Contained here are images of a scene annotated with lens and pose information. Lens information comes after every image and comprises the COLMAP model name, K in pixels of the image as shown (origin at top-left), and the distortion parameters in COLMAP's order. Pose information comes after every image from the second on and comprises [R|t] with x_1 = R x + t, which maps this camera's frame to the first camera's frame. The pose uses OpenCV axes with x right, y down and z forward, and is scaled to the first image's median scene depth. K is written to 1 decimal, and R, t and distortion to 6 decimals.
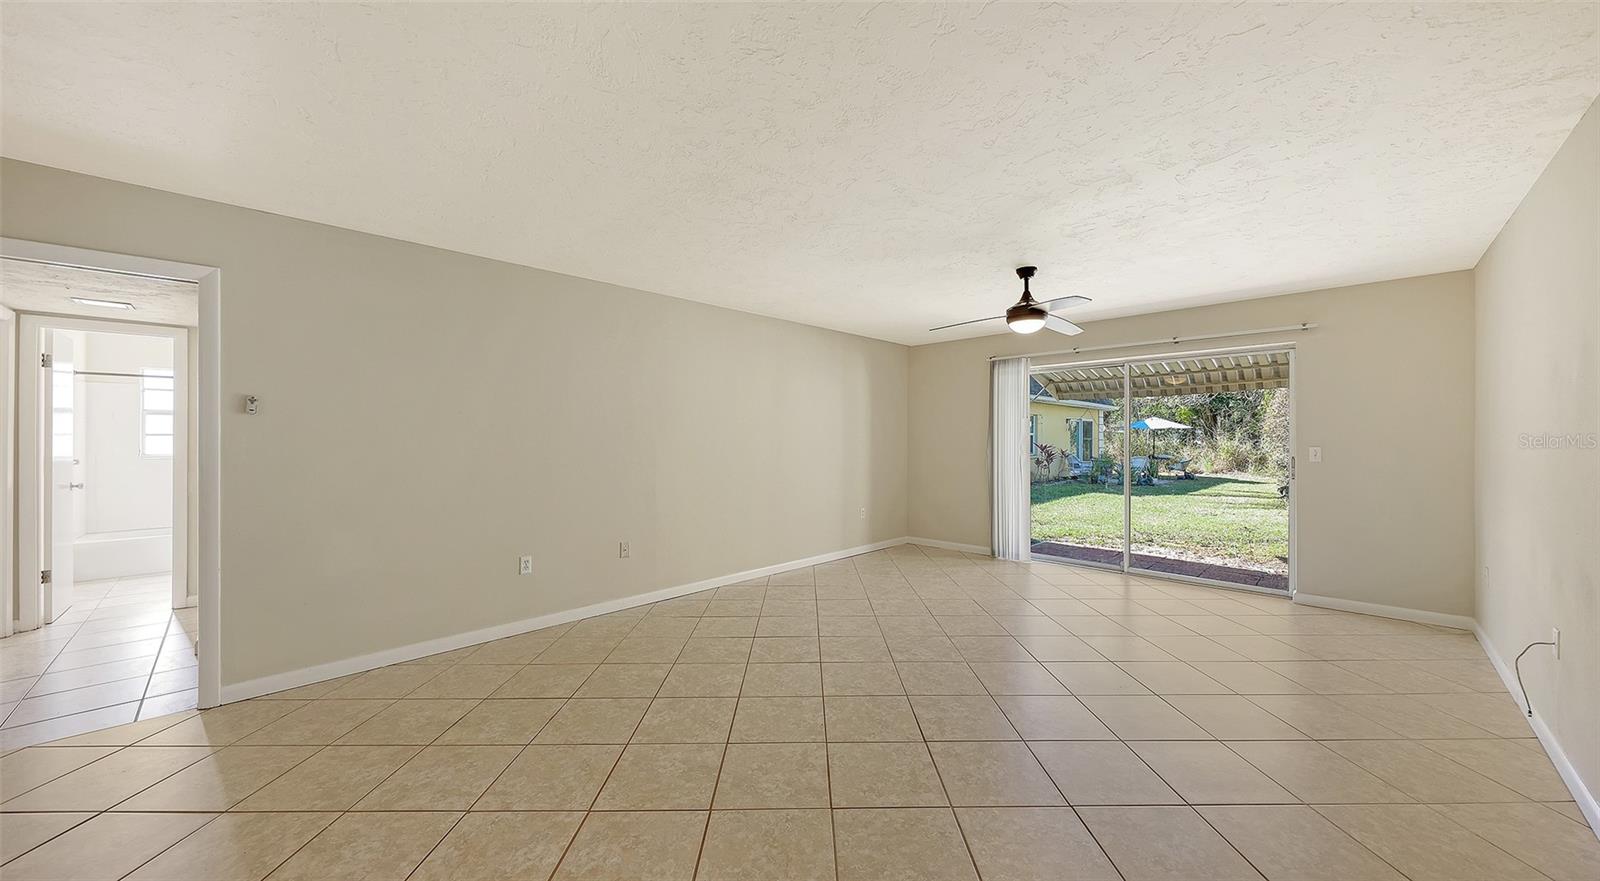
lens RADIAL K [[572.9, 0, 802.3], [0, 572.9, 444.9], [0, 0, 1]] dist [-0.000927, -0.000187]
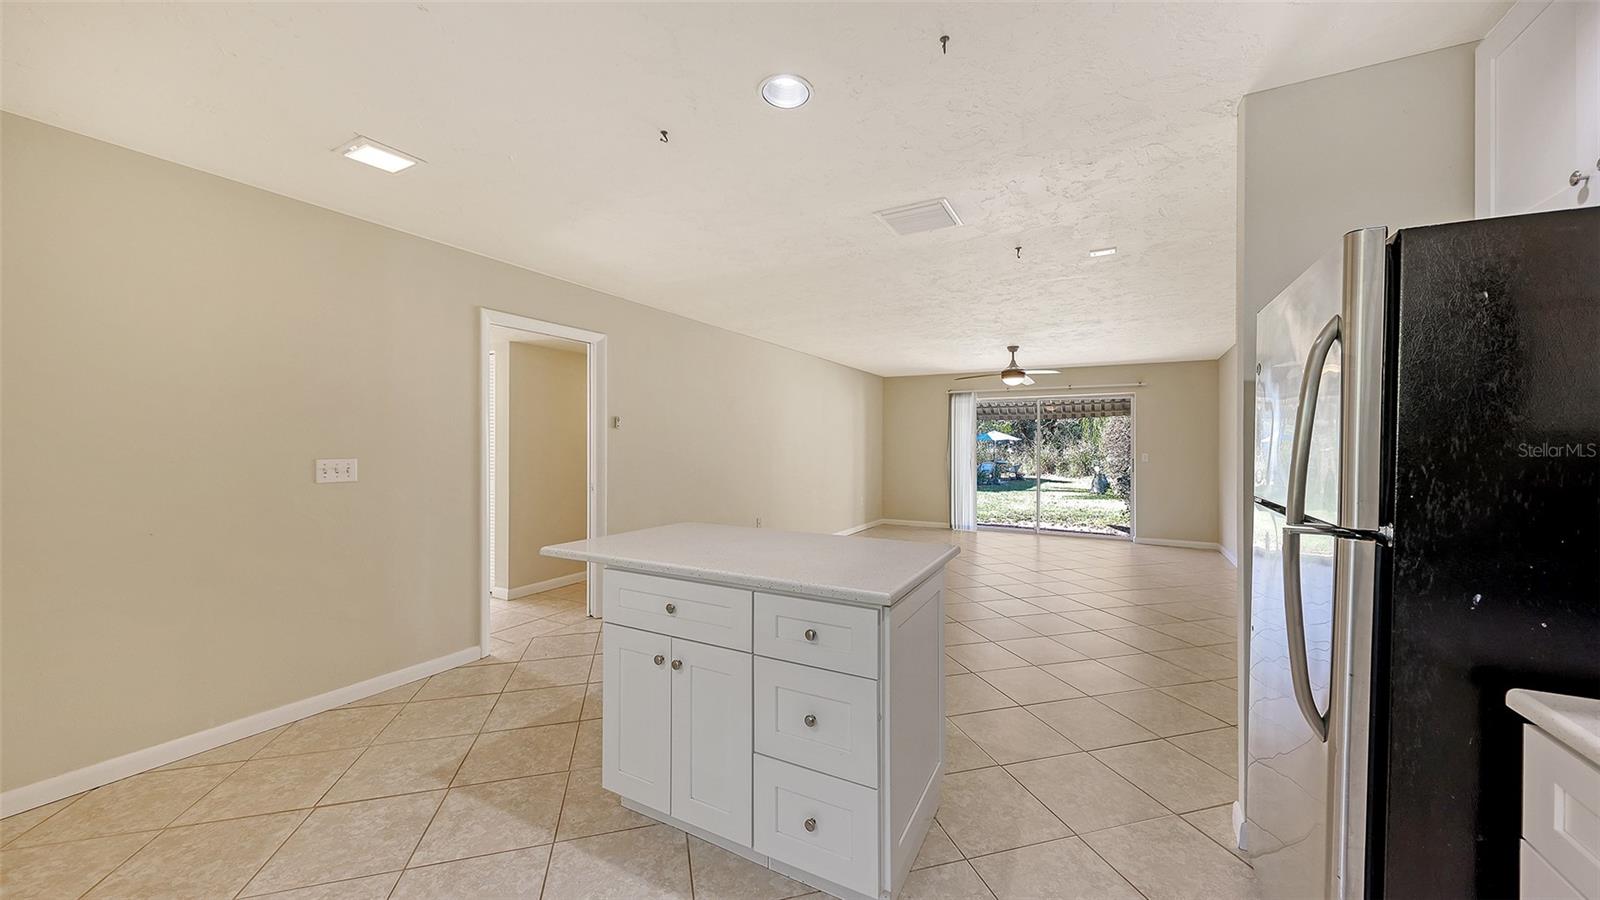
lens RADIAL K [[563.2, 0, 800.0], [0, 563.2, 450.0], [0, 0, 1]] dist [-0.001478, -0.000174]
pose [[0.964742, 0.004388, 0.263160, -0.393278], [-0.003133, 0.999982, -0.005189, 0.004321], [-0.263178, 0.004182, 0.964738, -0.260956]]
